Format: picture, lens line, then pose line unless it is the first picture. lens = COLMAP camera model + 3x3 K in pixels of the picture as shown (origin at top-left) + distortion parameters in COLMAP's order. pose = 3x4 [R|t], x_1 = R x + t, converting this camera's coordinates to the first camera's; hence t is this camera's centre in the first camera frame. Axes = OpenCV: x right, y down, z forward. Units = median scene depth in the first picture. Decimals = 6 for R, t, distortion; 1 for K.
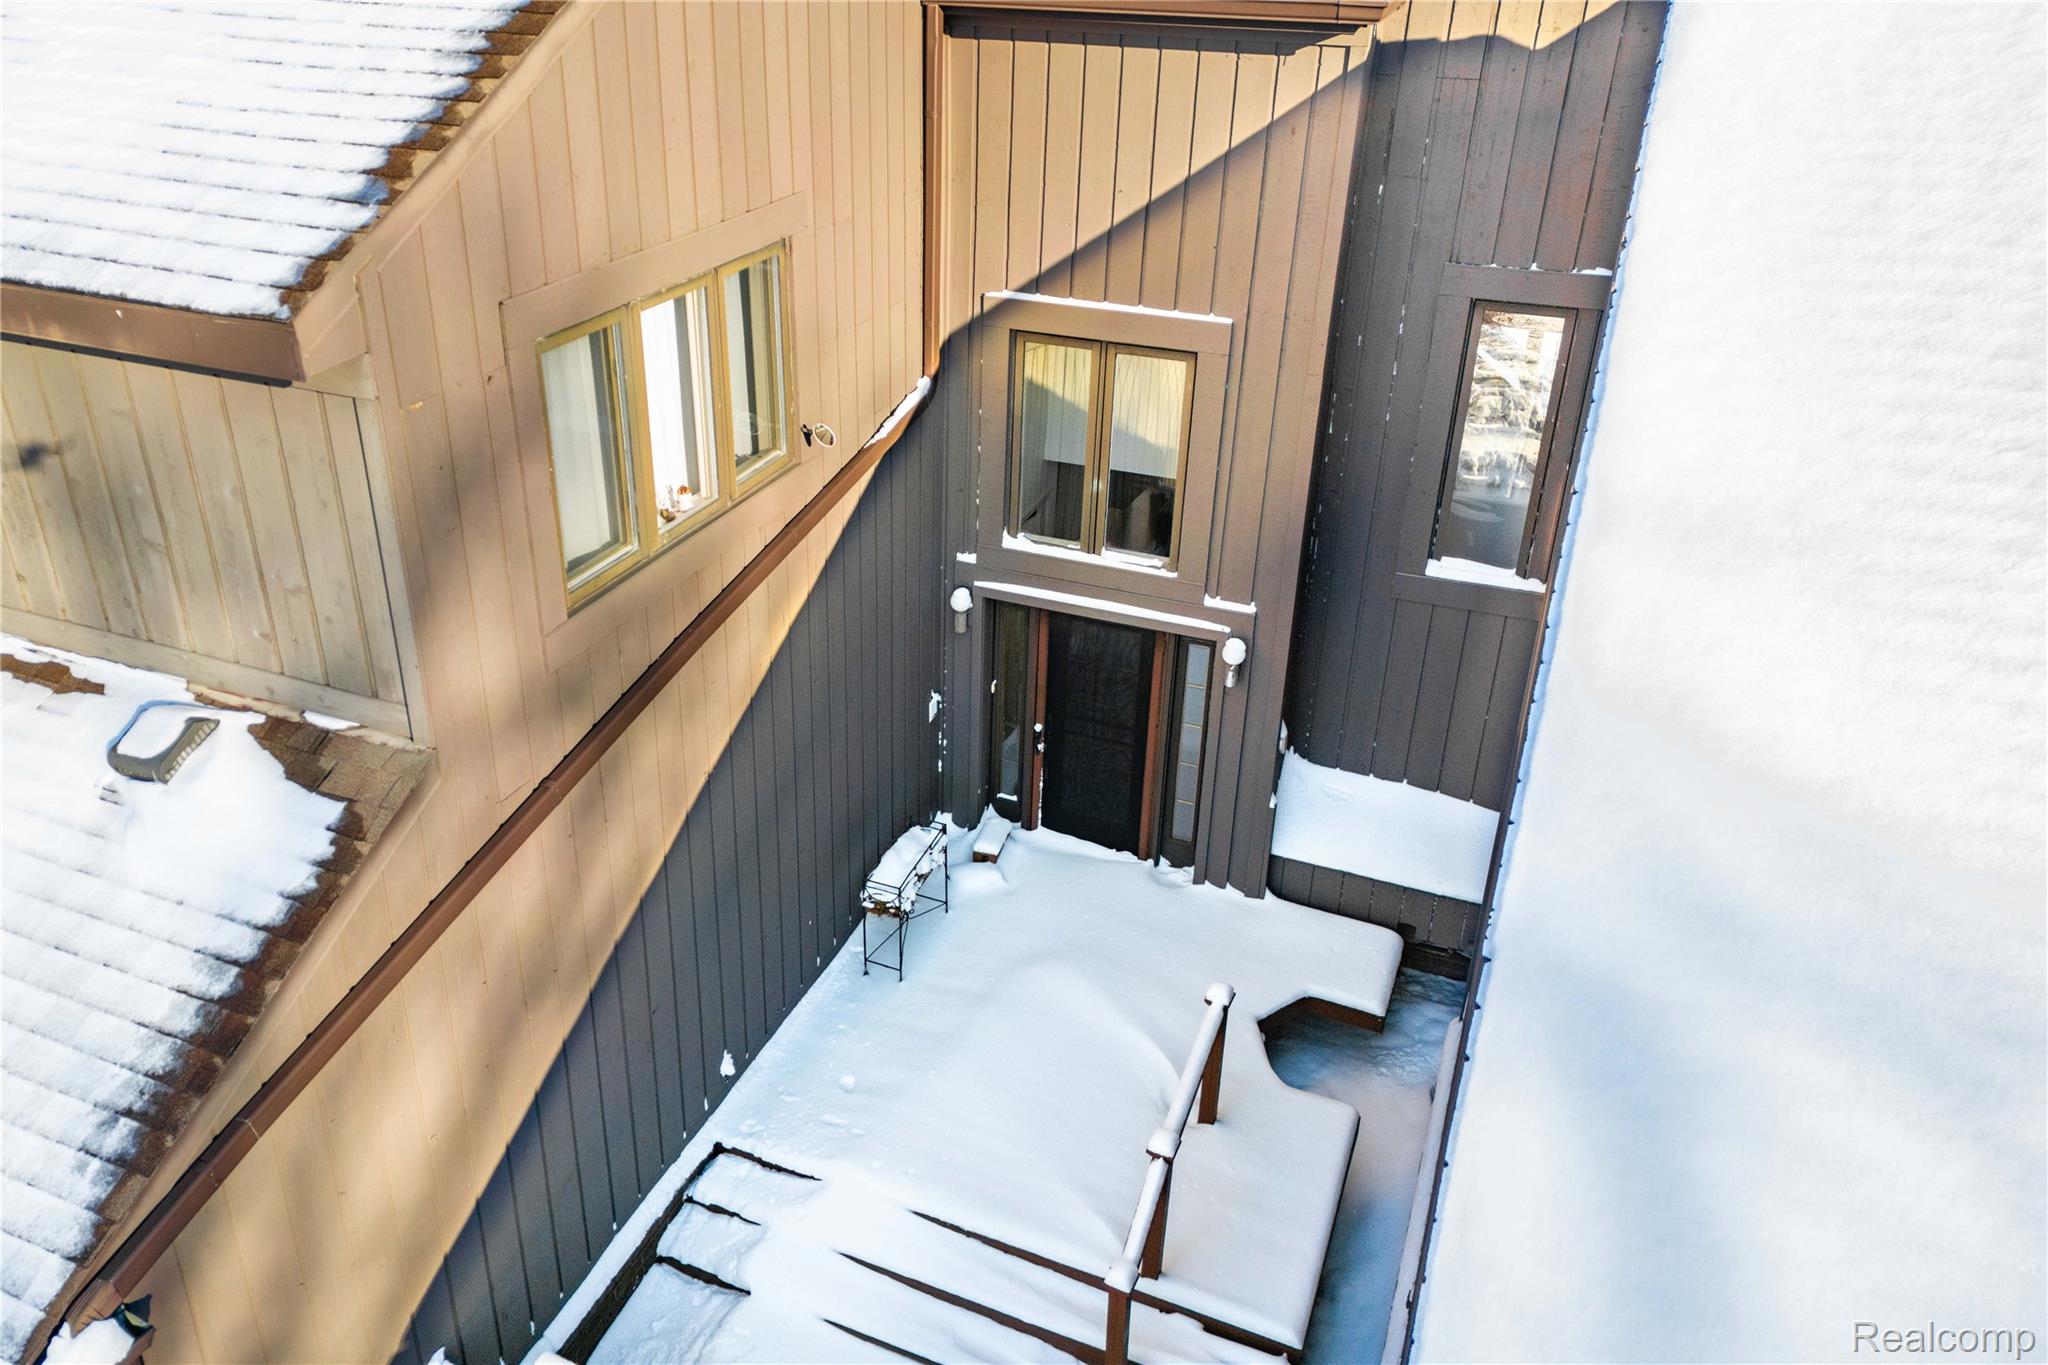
lens RADIAL K [[1451.1, 0, 960.2], [0, 1451.1, 678.6], [0, 0, 1]] dist [0.090098, -0.114188]
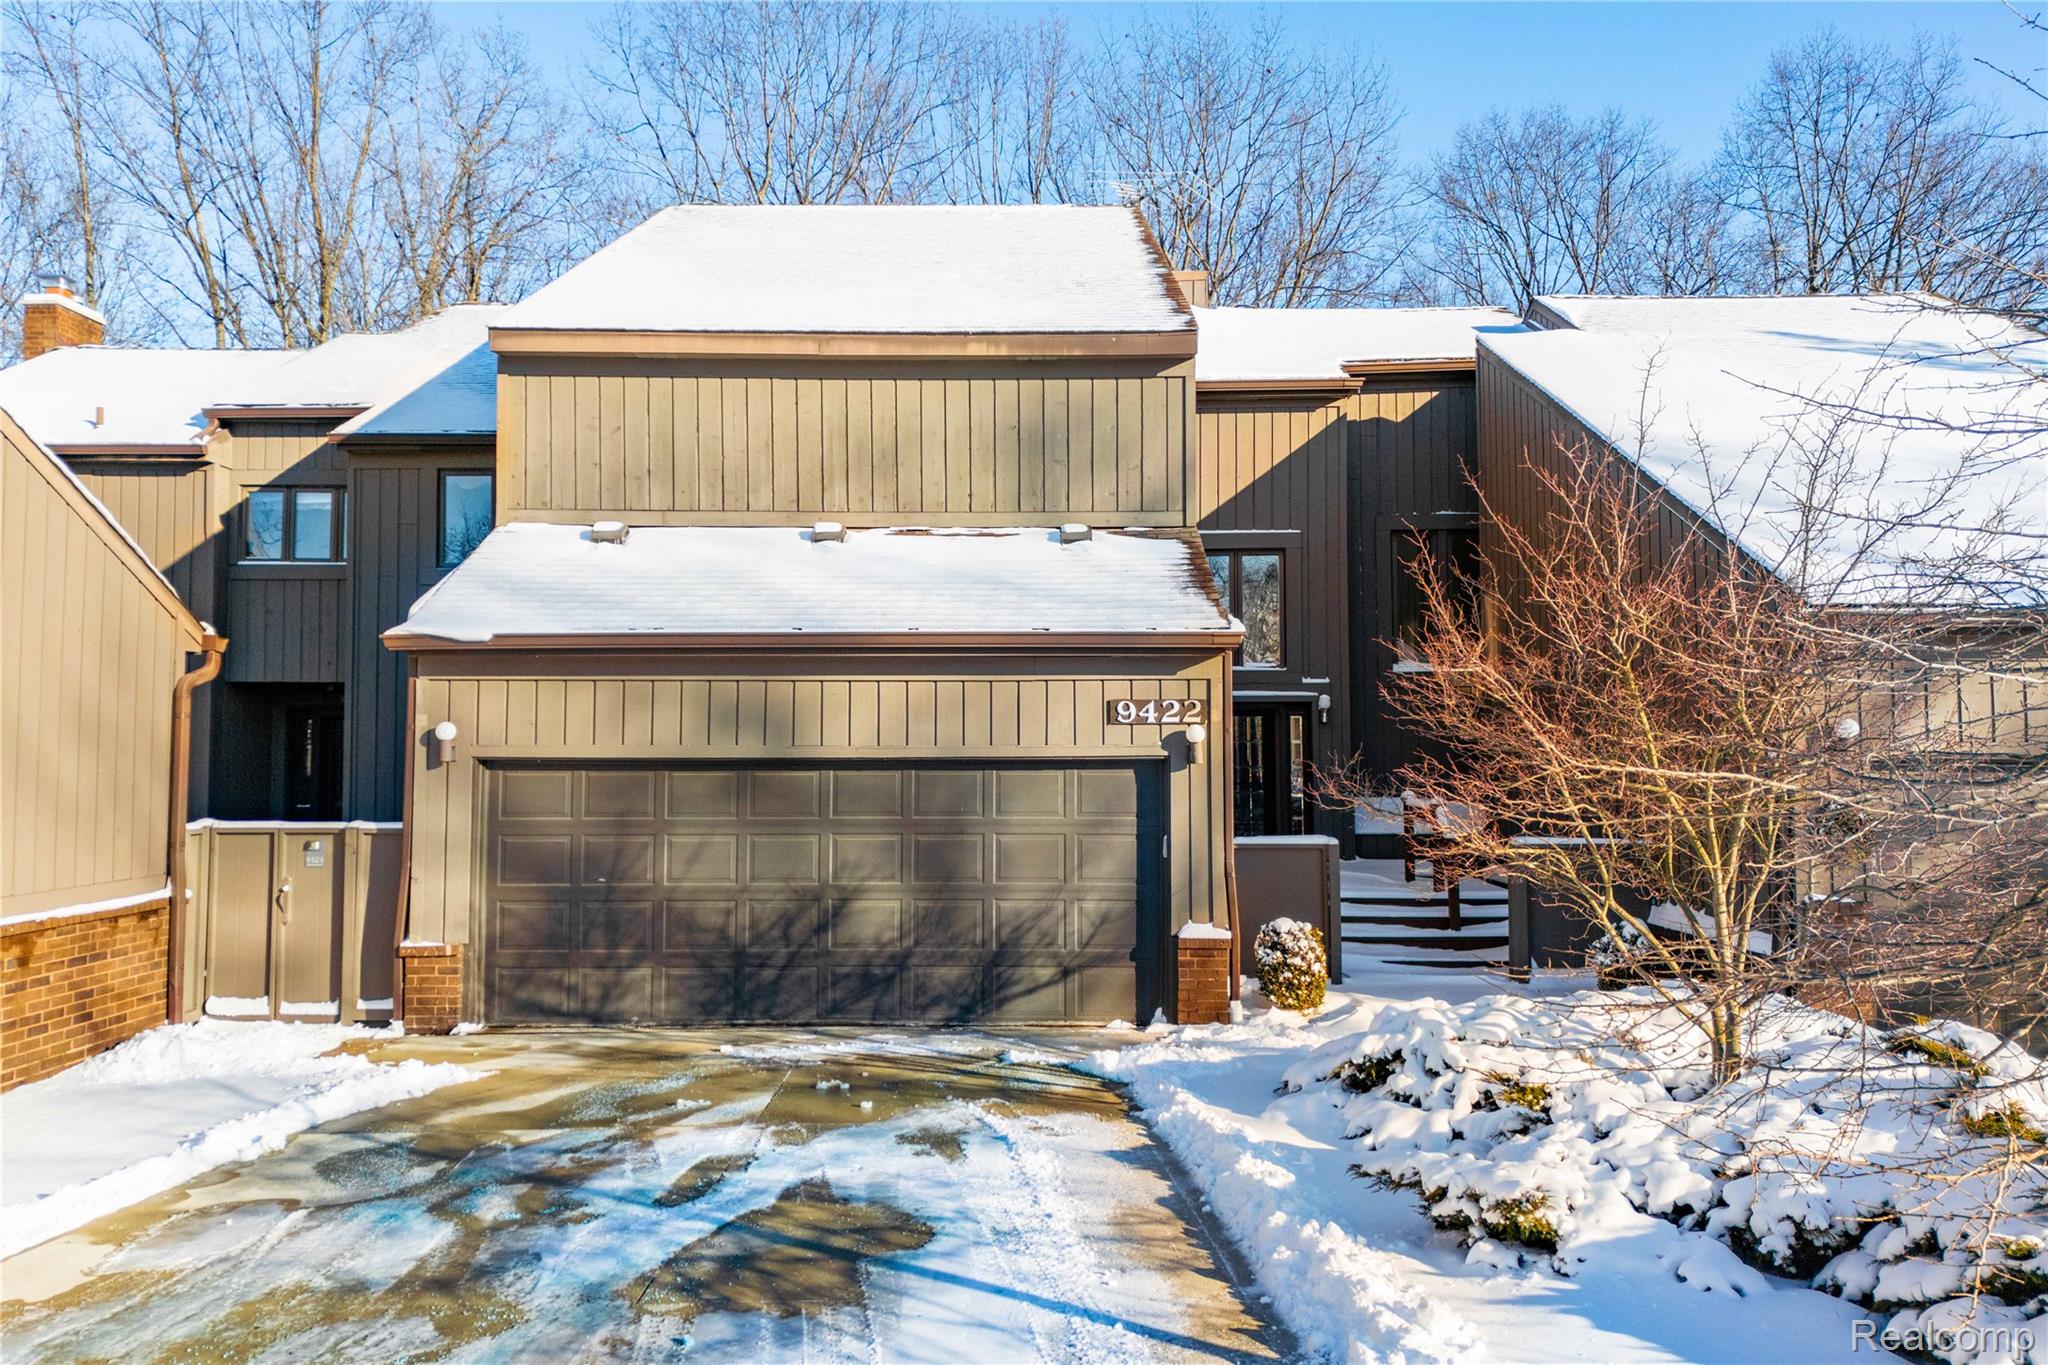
lens RADIAL K [[1453.1, 0, 1099.1], [0, 1453.1, 683.8], [0, 0, 1]] dist [0.031232, -0.000880]
pose [[0.934444, -0.031173, 0.354743, -0.792712], [0.185614, 0.892778, -0.410481, 0.717359], [-0.303911, 0.449417, 0.840037, -0.526763]]
